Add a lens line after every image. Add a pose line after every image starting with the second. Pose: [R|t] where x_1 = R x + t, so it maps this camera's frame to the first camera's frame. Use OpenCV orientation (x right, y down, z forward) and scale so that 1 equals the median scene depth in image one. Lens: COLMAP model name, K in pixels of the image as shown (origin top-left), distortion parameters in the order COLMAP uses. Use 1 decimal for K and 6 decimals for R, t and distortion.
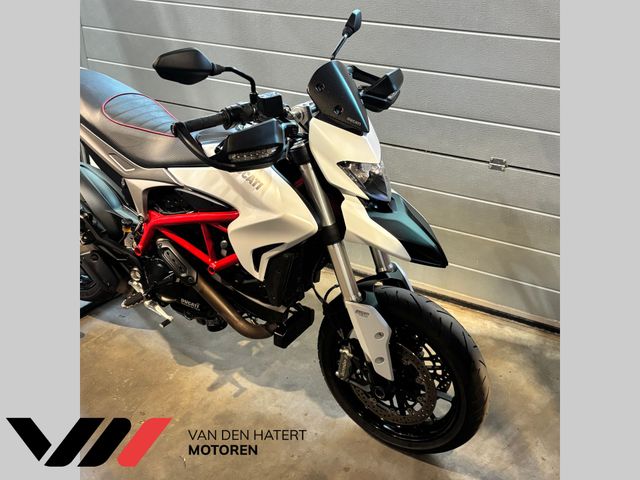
lens RADIAL K [[609.9, 0, 320.0], [0, 609.9, 240.0], [0, 0, 1]] dist [0.002841, -0.003131]
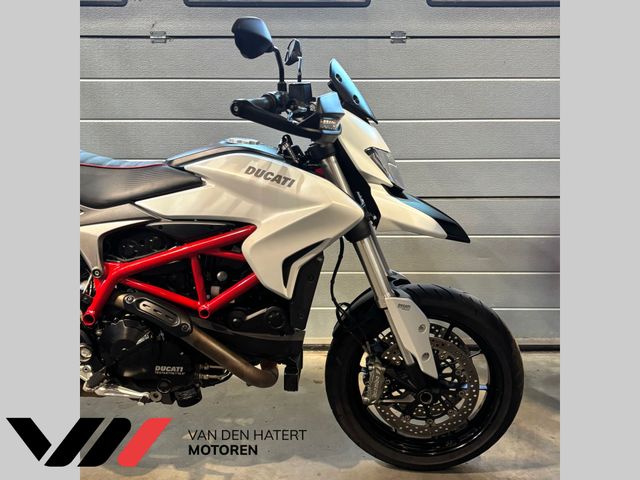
lens RADIAL K [[643.2, 0, 319.4], [0, 643.2, 218.4], [0, 0, 1]] dist [-0.014120, -0.006873]
pose [[0.879626, -0.110932, 0.462550, -0.473774], [0.233430, 0.947950, -0.216566, 0.168133], [-0.414450, 0.298470, 0.859736, 0.145893]]
